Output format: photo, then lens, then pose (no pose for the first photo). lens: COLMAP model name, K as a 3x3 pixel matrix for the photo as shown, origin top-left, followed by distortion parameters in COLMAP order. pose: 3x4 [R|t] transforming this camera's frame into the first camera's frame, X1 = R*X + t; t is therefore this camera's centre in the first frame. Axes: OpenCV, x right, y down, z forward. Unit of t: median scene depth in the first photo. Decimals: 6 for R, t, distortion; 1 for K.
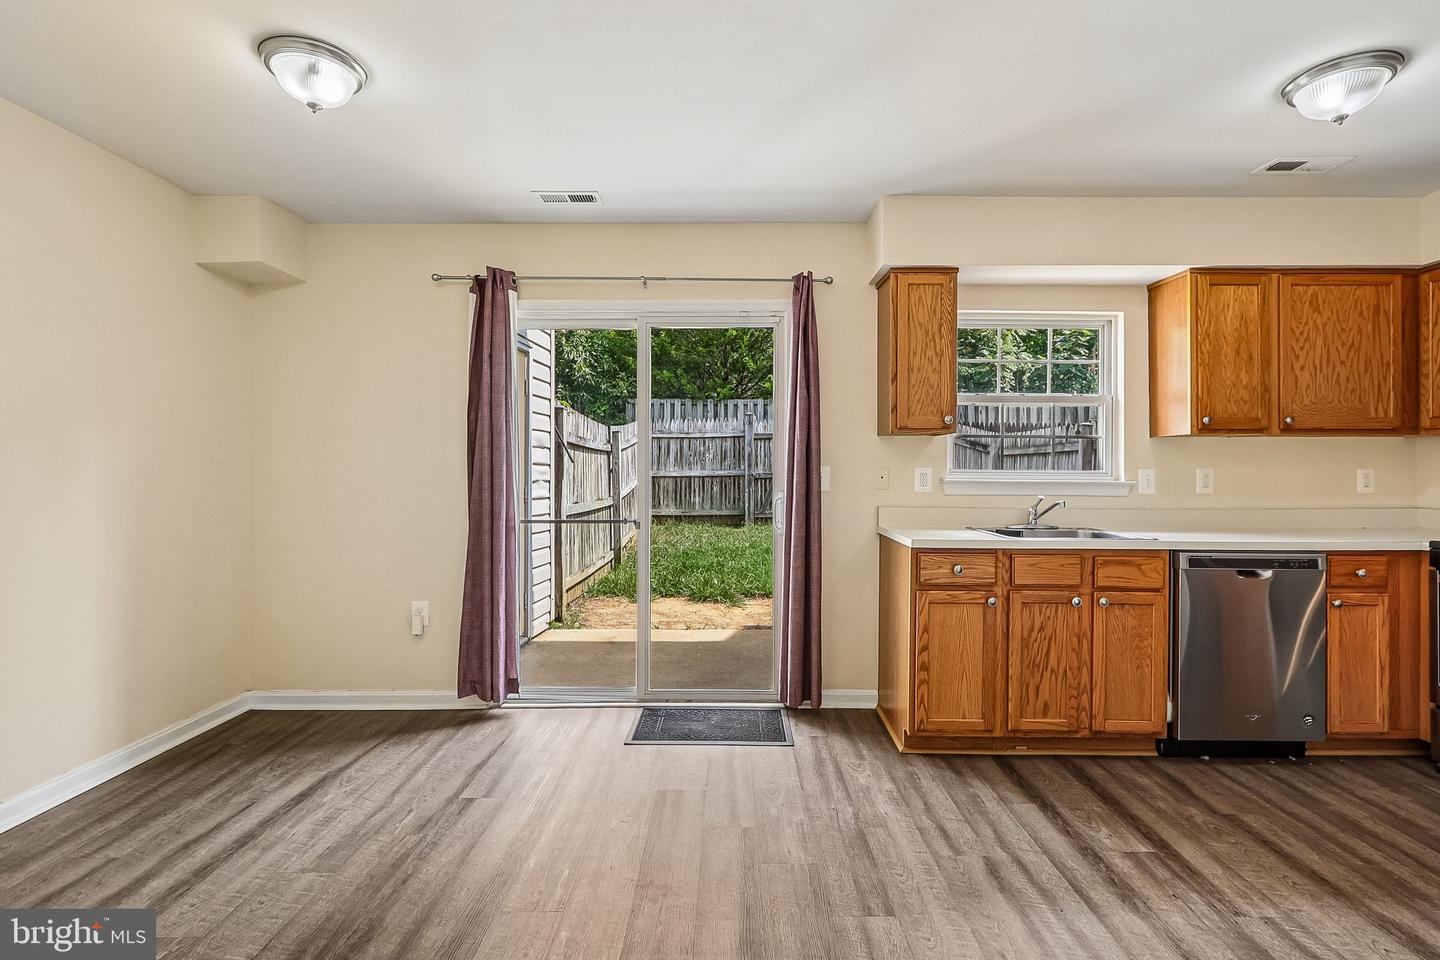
lens RADIAL K [[670.3, 0, 727.3], [0, 670.3, 465.9], [0, 0, 1]] dist [-0.001041, -0.000899]
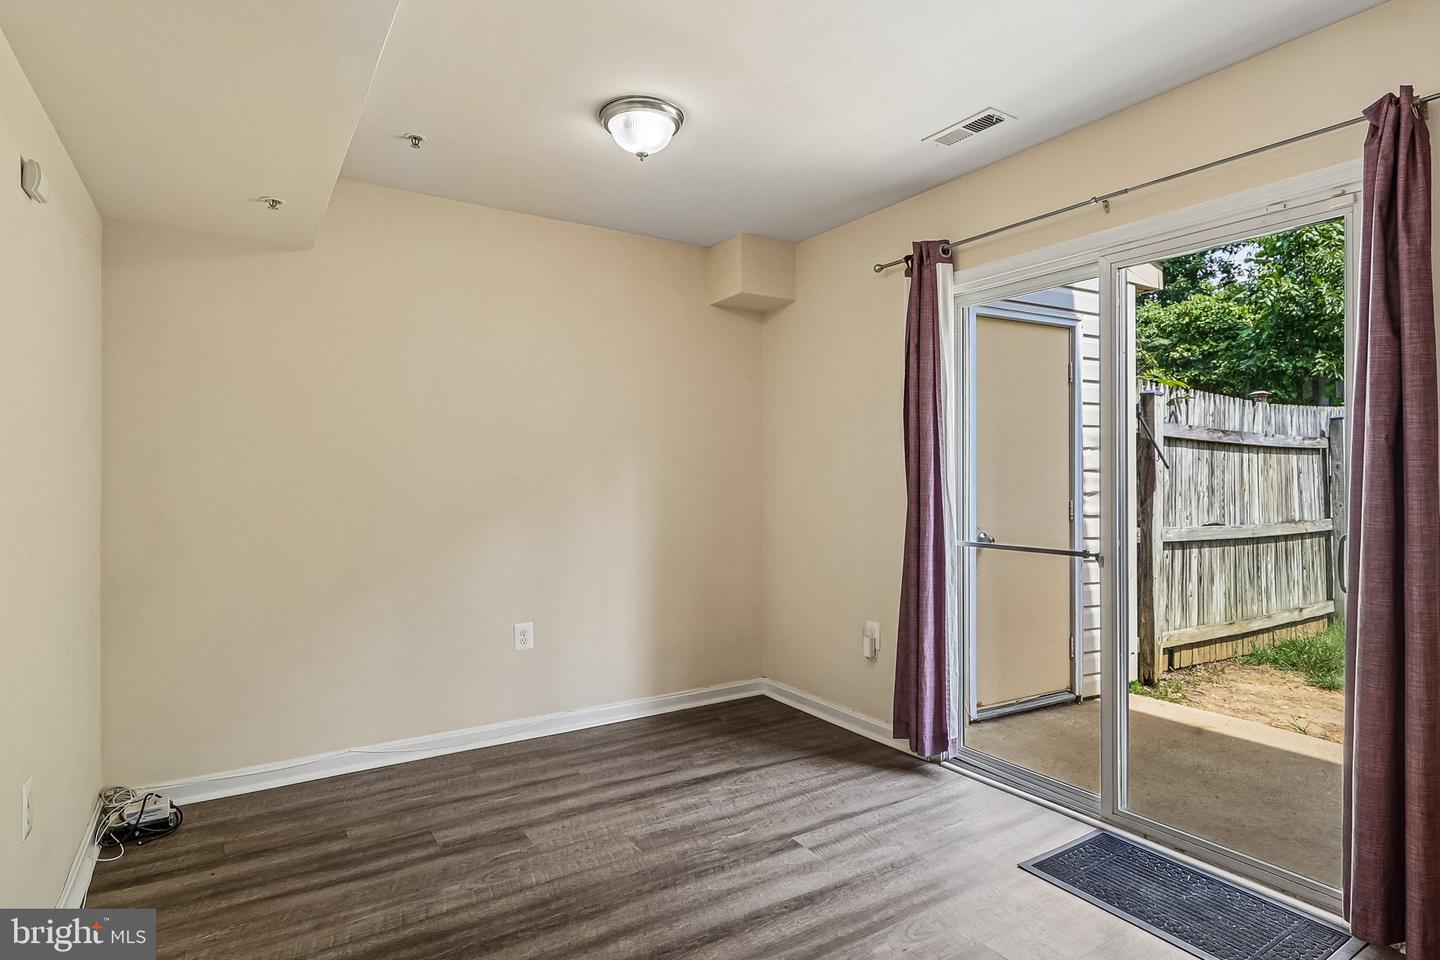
lens RADIAL K [[758.4, 0, 724.2], [0, 758.4, 468.8], [0, 0, 1]] dist [-0.000024, -0.000477]
pose [[0.546514, -0.008158, -0.837410, 0.332775], [0.005599, 0.999966, -0.006087, -0.003877], [0.837431, -0.001362, 0.546541, 0.278465]]
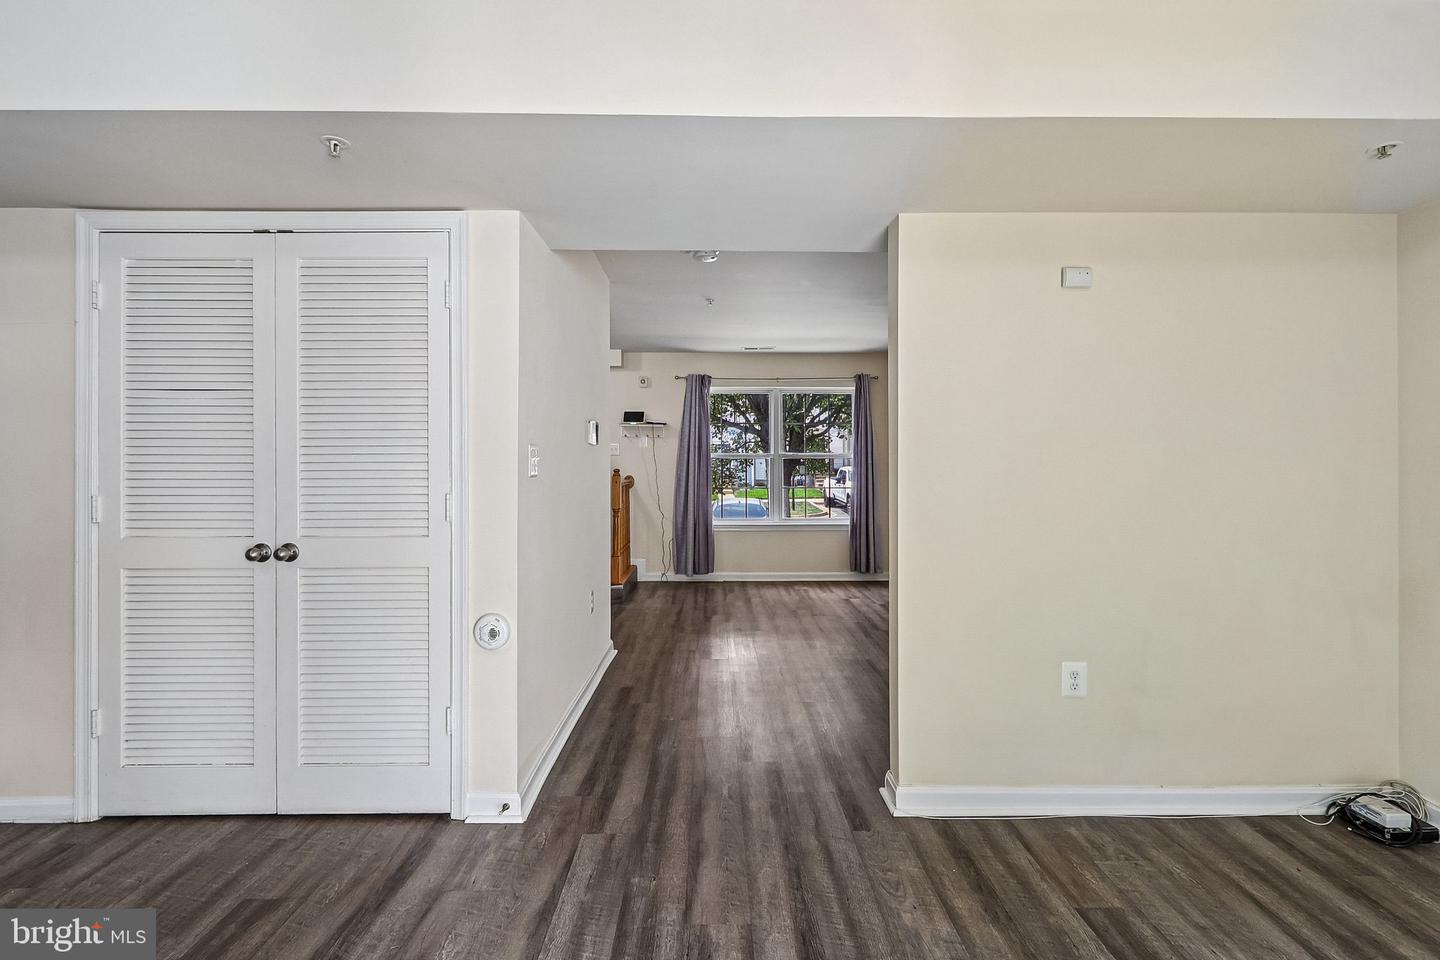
lens RADIAL K [[665.8, 0, 718.6], [0, 665.8, 454.8], [0, 0, 1]] dist [0.000343, -0.000459]
pose [[-0.999936, -0.004372, -0.010430, 0.008898], [-0.004225, 0.999892, -0.014105, -0.008646], [0.010490, -0.014060, -0.999846, 0.909256]]
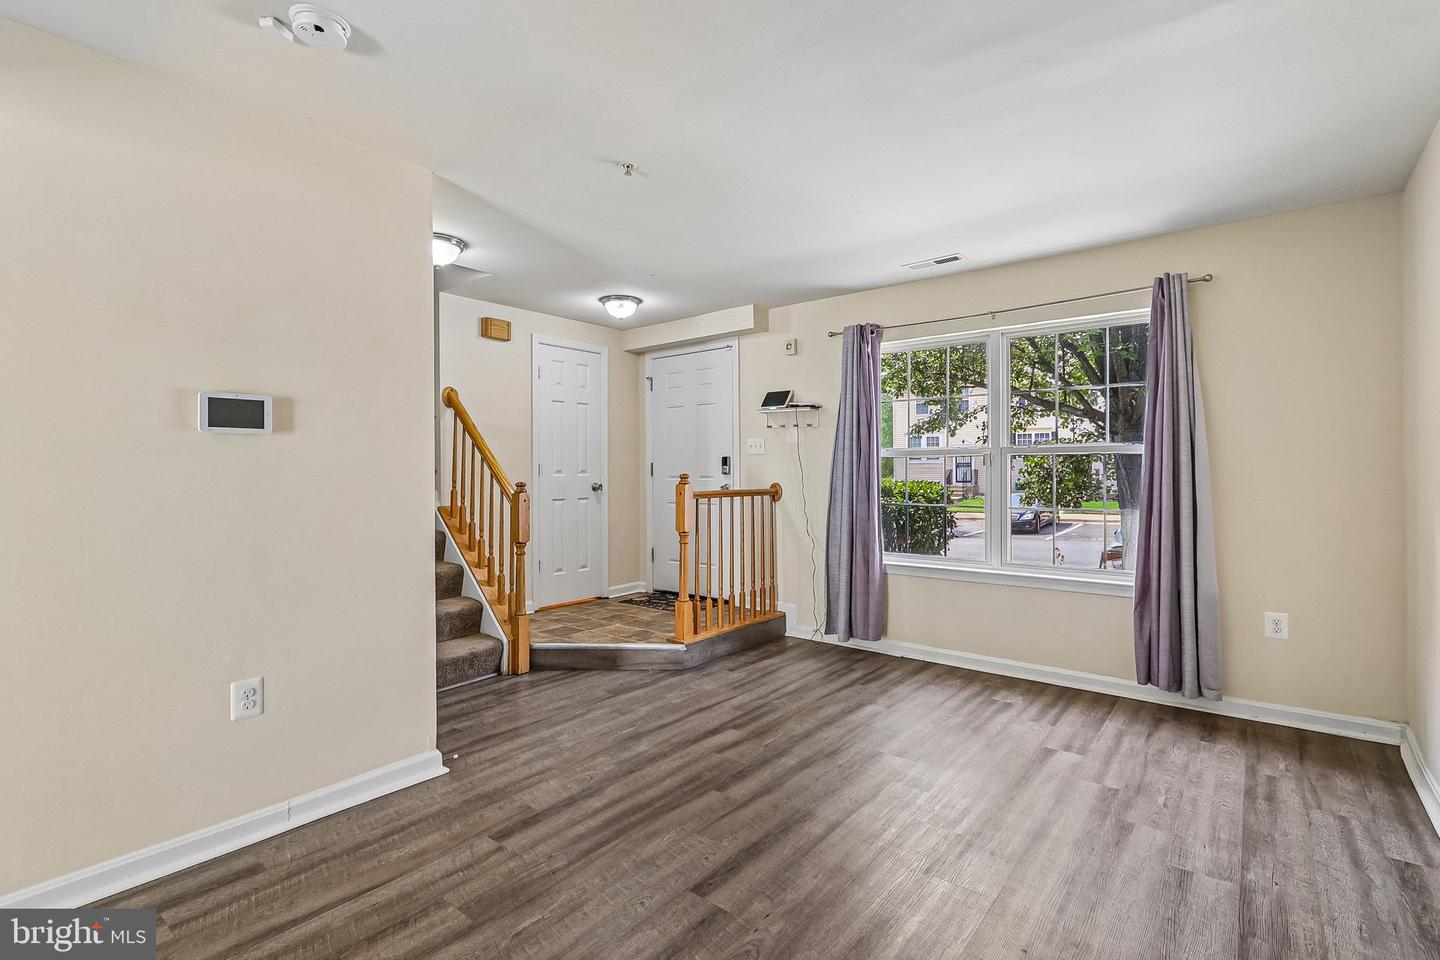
lens RADIAL K [[662.5, 0, 729.0], [0, 662.5, 472.5], [0, 0, 1]] dist [-0.000328, -0.000306]
pose [[-0.781928, -0.003493, 0.623359, -0.615247], [0.001660, 0.999969, 0.007685, -0.006236], [-0.623367, 0.007043, -0.781898, -0.061106]]
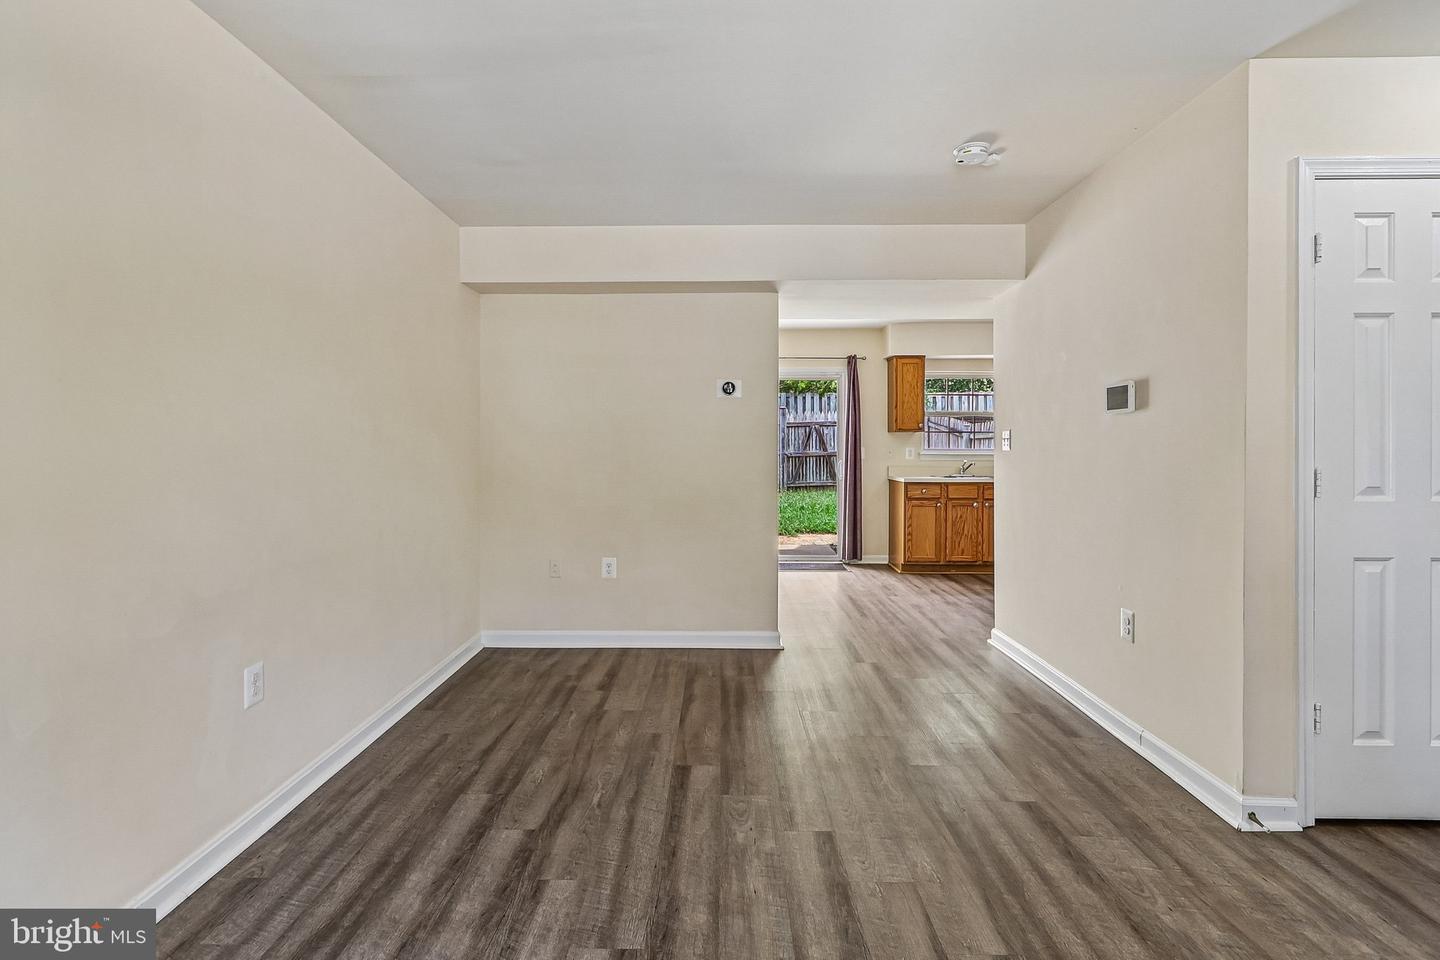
lens RADIAL K [[679.0, 0, 713.7], [0, 679.0, 449.4], [0, 0, 1]] dist [-0.001218, -0.000998]
pose [[0.999917, -0.004520, -0.012067, -0.313052], [0.004551, 0.999987, 0.002493, 0.000626], [0.012056, -0.002548, 0.999924, -1.198142]]
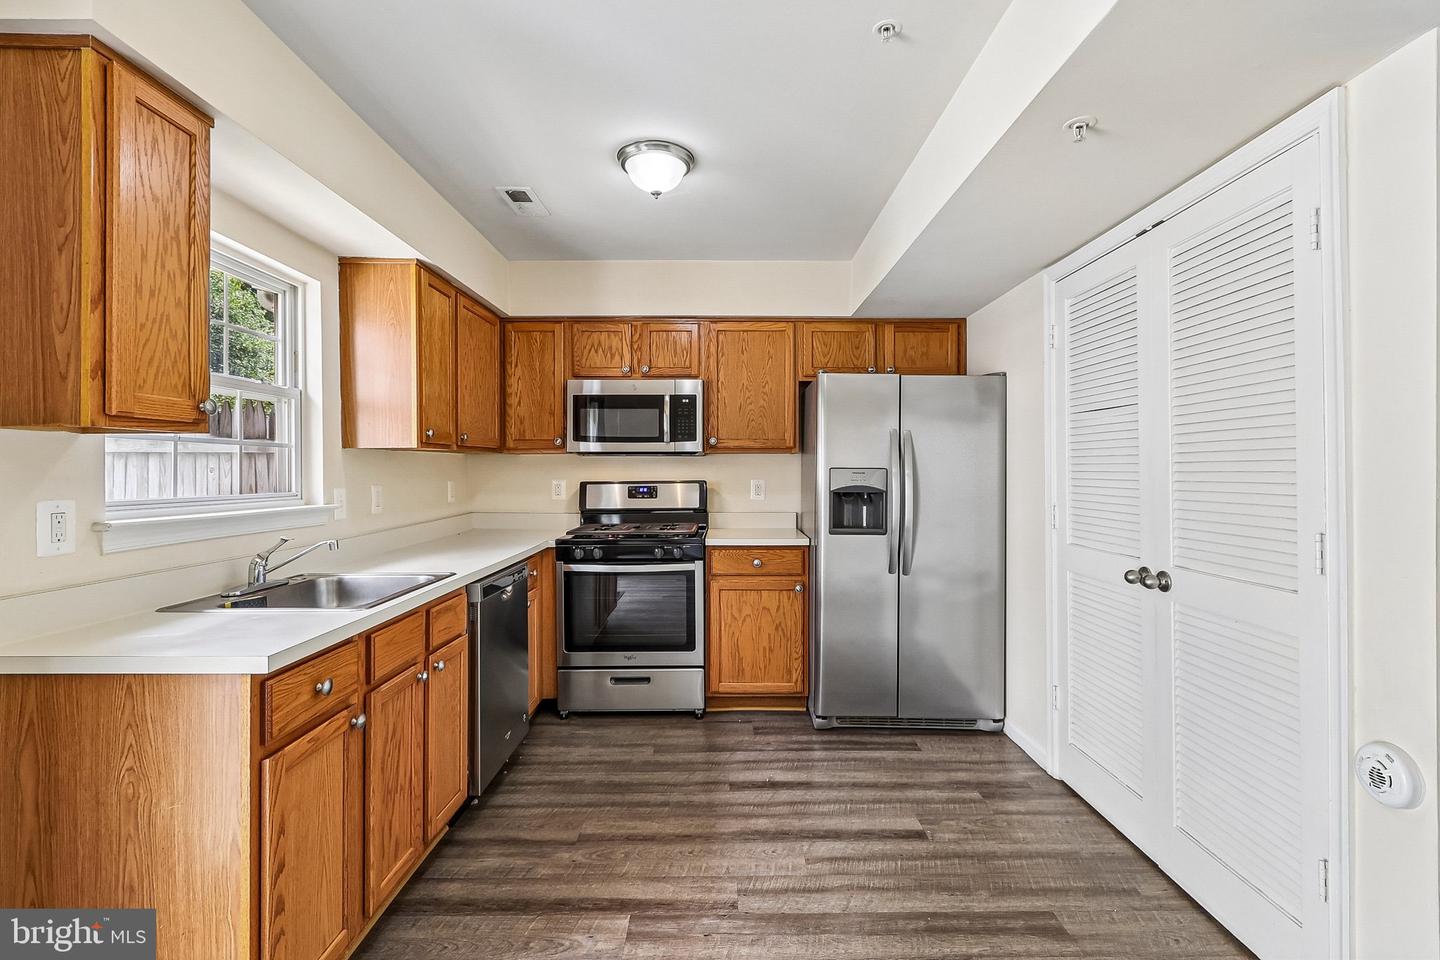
lens RADIAL K [[659.3, 0, 726.6], [0, 659.3, 467.3], [0, 0, 1]] dist [0.000176, -0.001556]
pose [[-0.008399, -0.002367, 0.999962, -0.174955], [-0.000046, 0.999997, 0.002366, -0.023535], [-0.999965, -0.000026, -0.008399, 0.597818]]
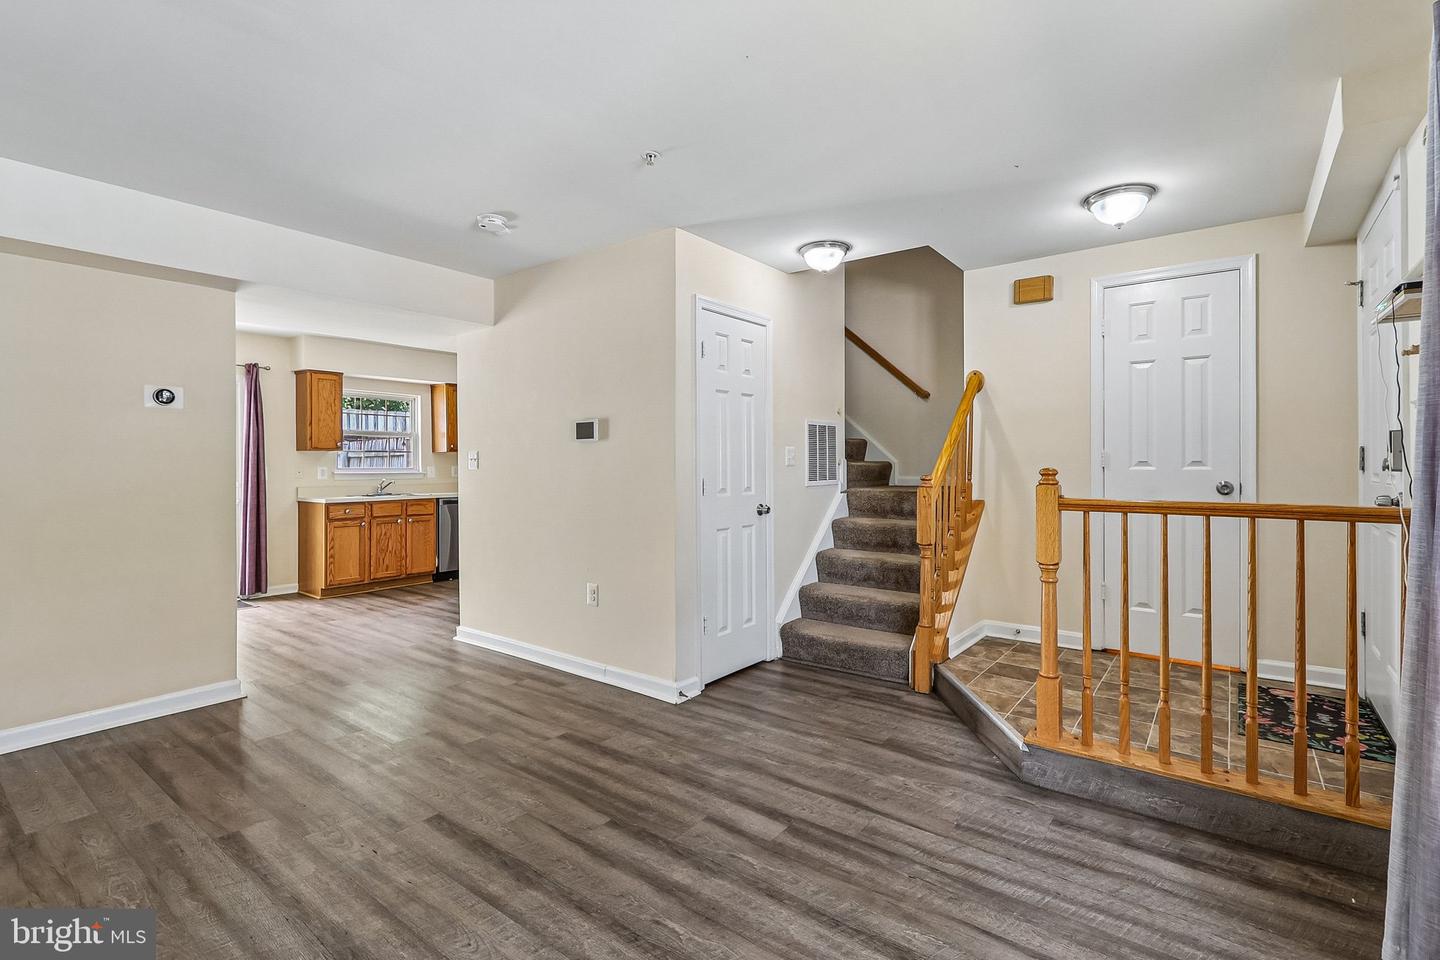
lens RADIAL K [[659.3, 0, 726.6], [0, 659.3, 467.3], [0, 0, 1]] dist [0.000176, -0.001556]
pose [[0.599413, -0.011991, 0.800350, -0.597614], [0.007727, 0.999928, 0.009193, -0.005339], [-0.800403, 0.000674, 0.599462, -1.217329]]
